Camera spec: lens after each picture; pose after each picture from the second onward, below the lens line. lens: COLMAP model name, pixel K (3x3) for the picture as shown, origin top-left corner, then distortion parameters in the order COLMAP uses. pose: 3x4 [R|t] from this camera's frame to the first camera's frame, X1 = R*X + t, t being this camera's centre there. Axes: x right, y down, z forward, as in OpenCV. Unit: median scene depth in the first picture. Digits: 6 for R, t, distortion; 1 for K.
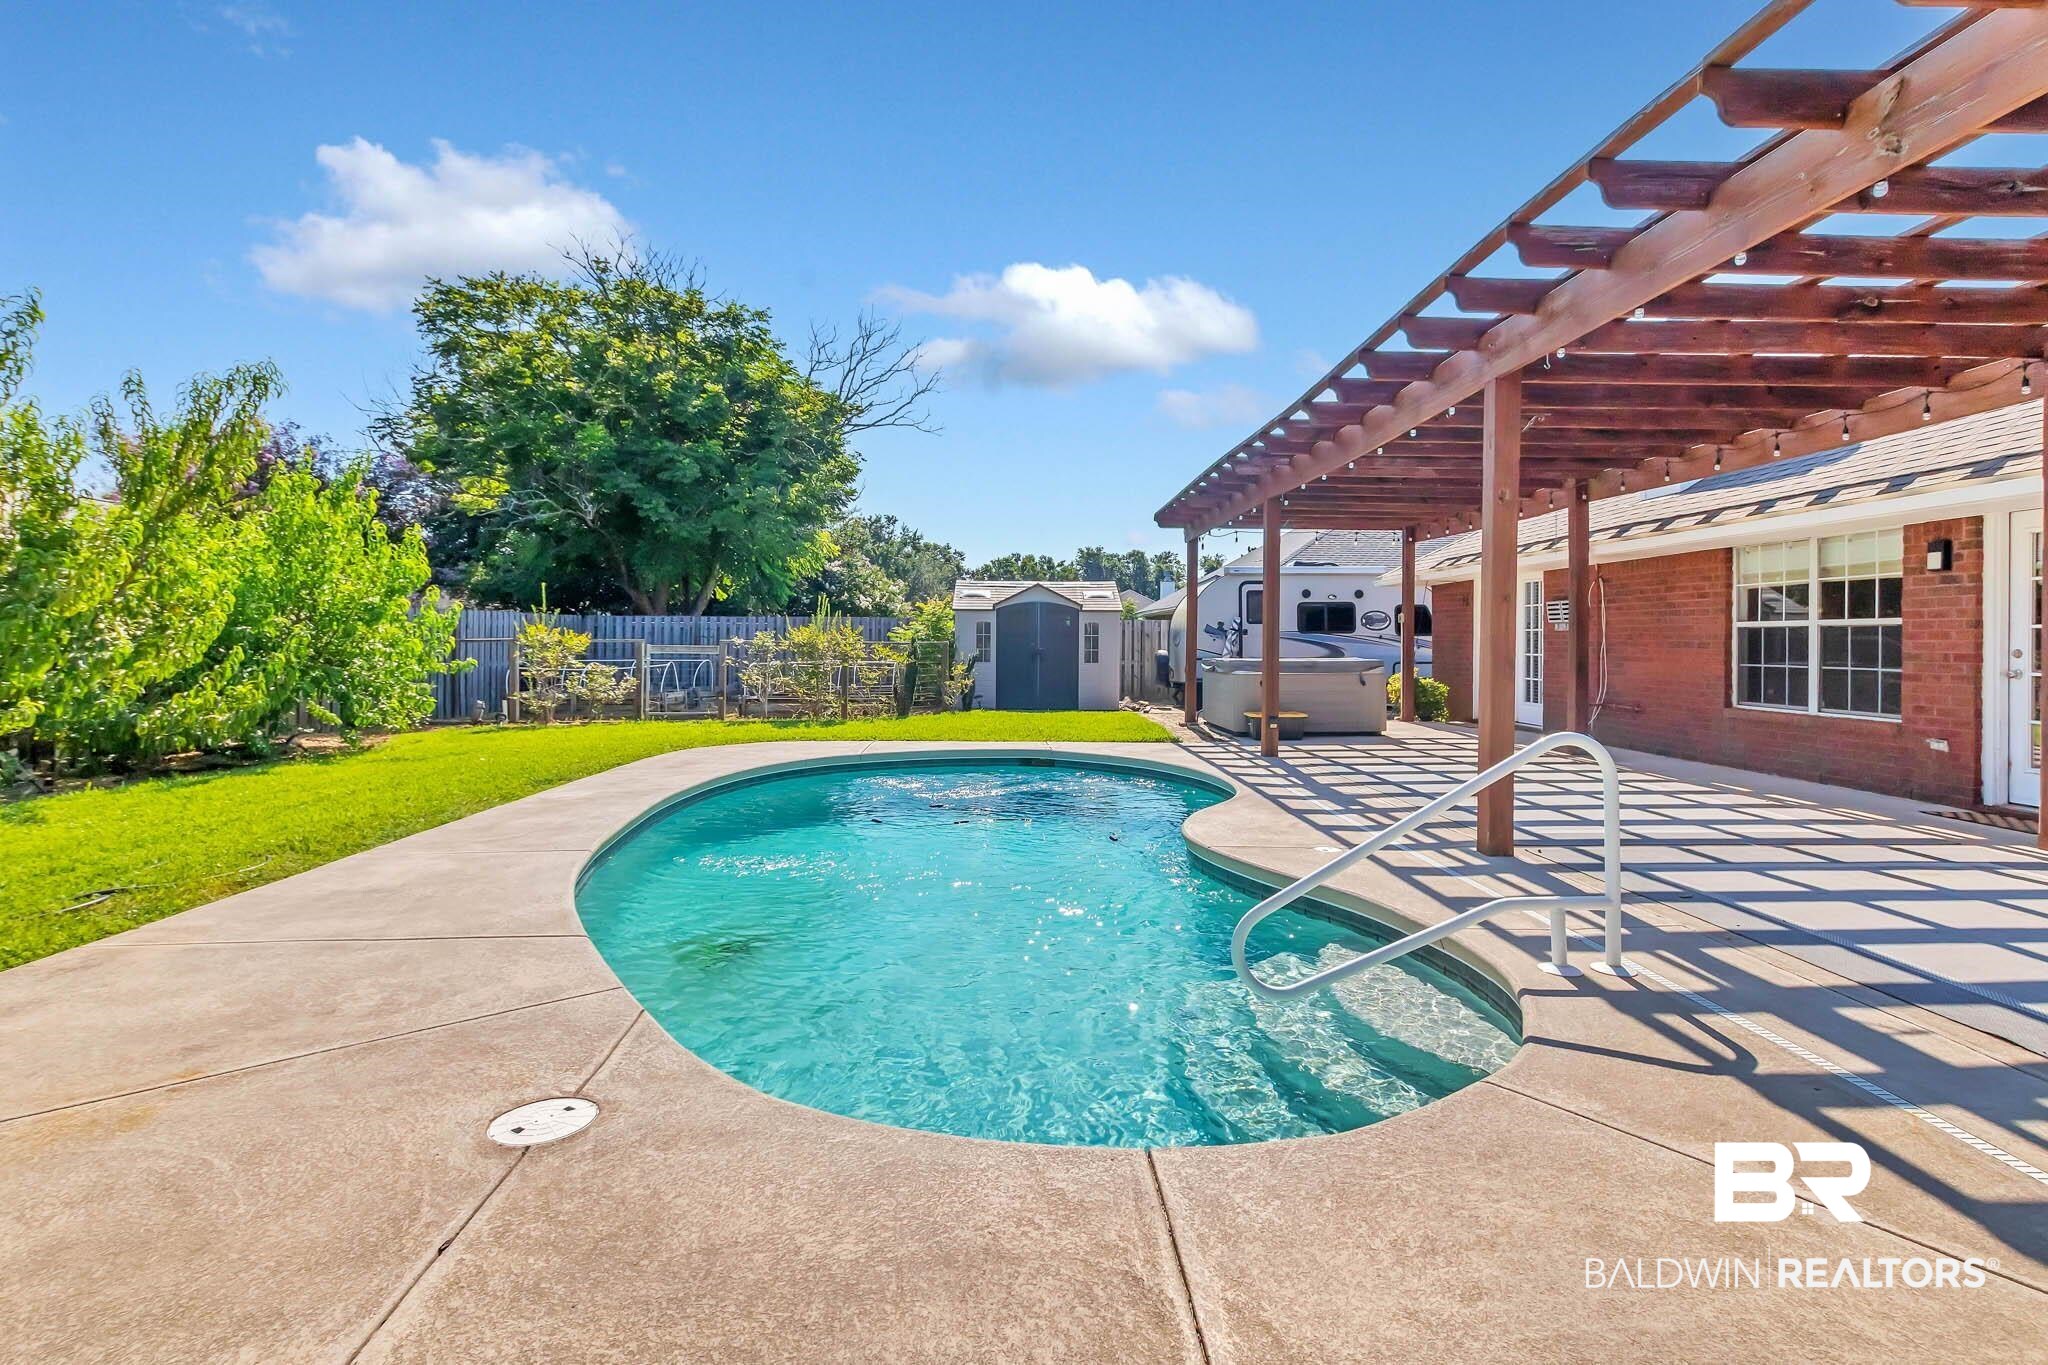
lens RADIAL K [[977.2, 0, 1018.8], [0, 977.2, 637.0], [0, 0, 1]] dist [0.001211, 0.000440]
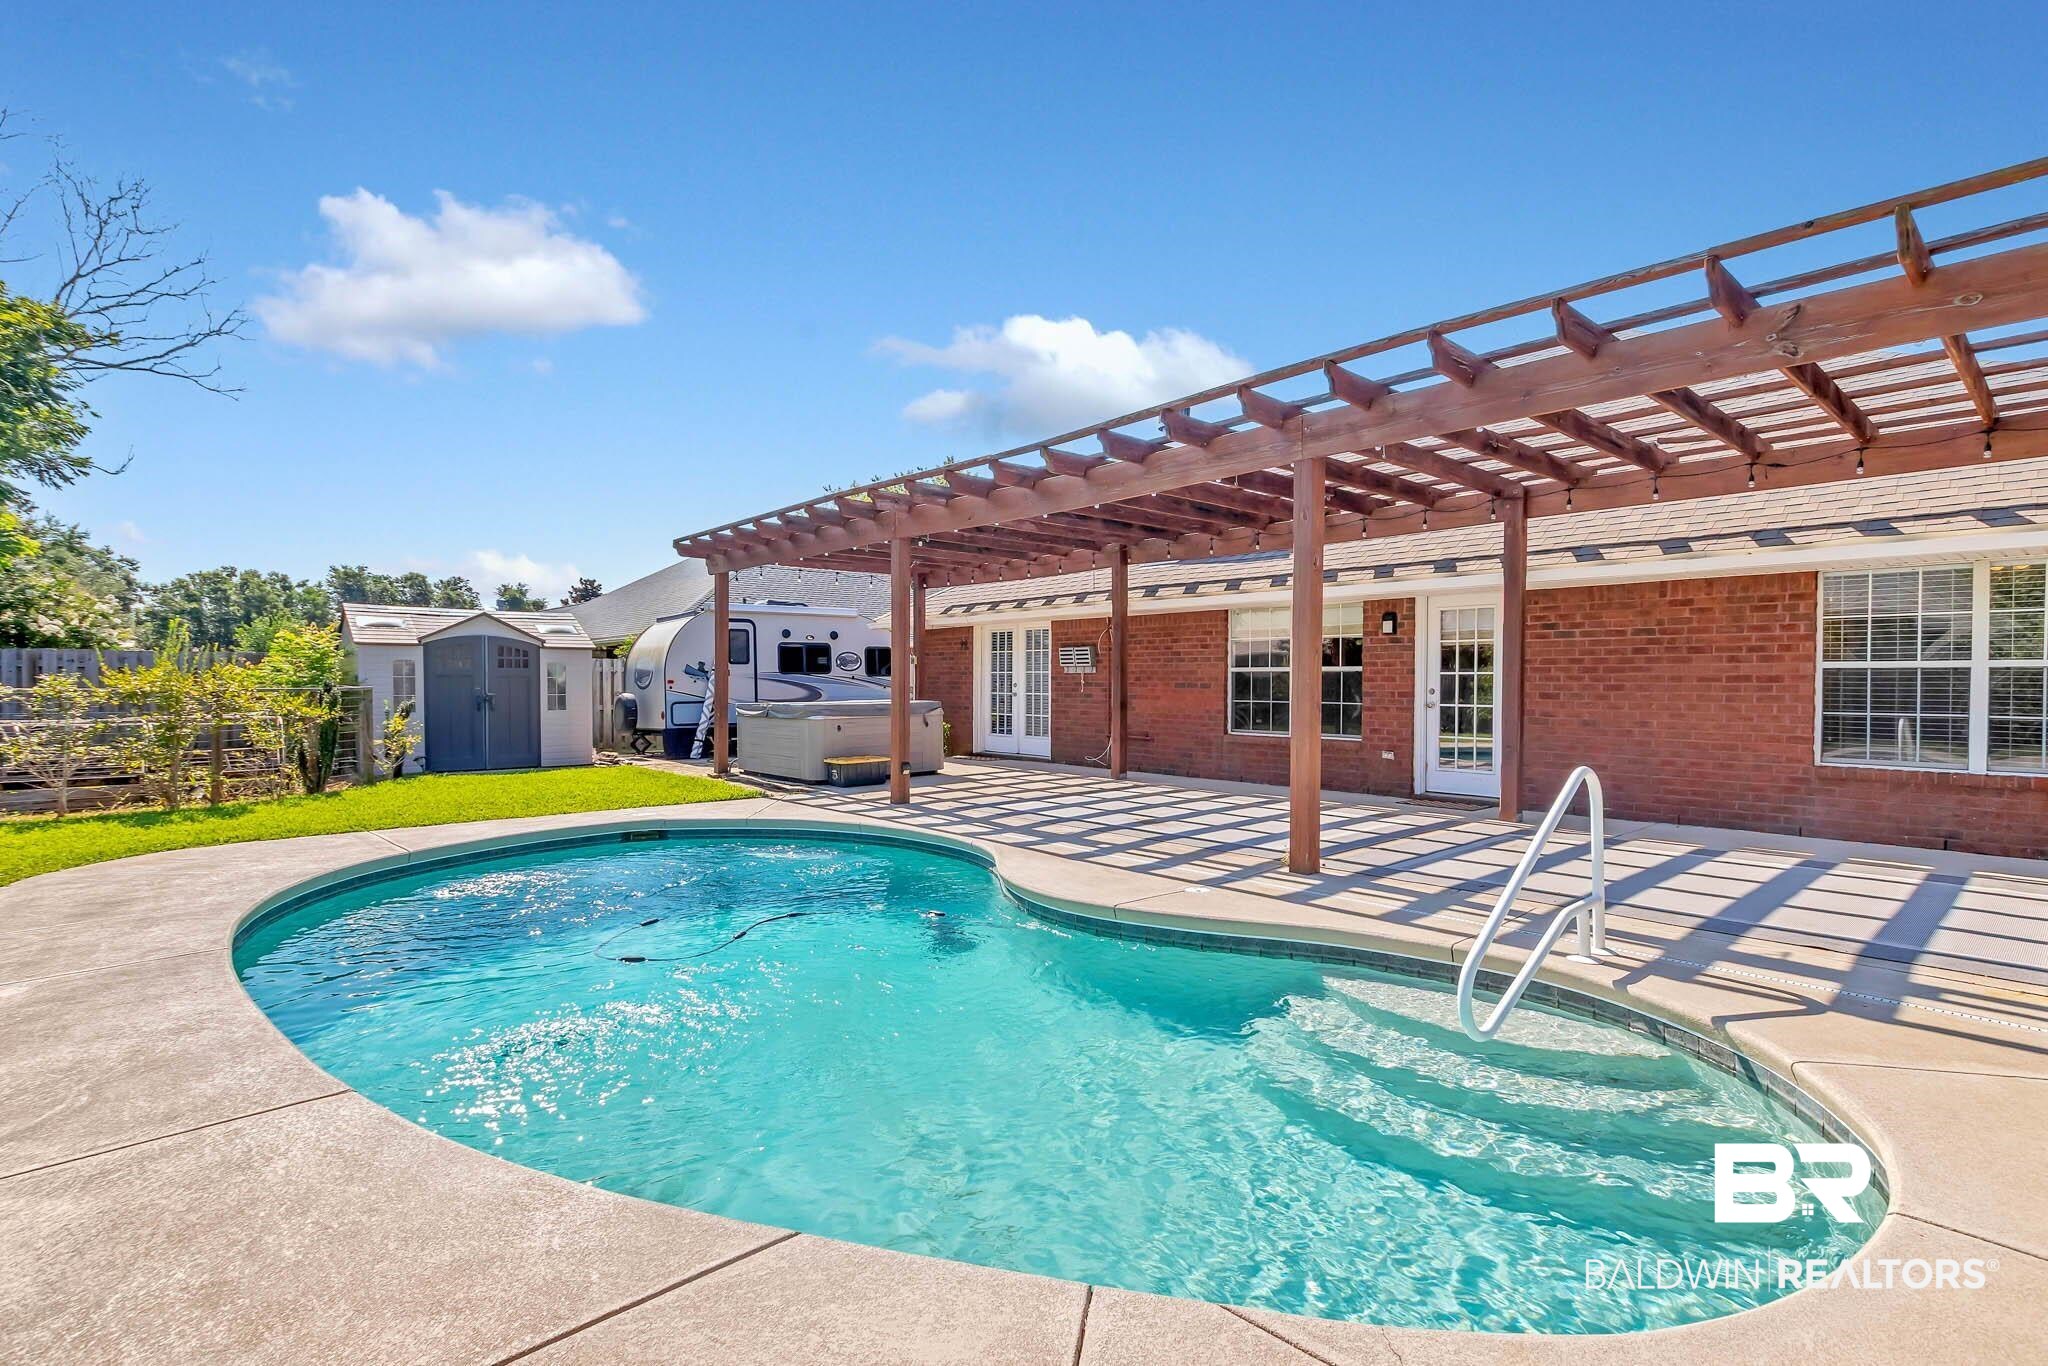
lens RADIAL K [[964.8, 0, 1024.3], [0, 964.8, 695.2], [0, 0, 1]] dist [0.001197, -0.000147]
pose [[0.760515, -0.015350, 0.649139, -0.293788], [0.001160, 0.999751, 0.022282, -0.007795], [-0.649319, -0.016193, 0.760344, 0.207673]]
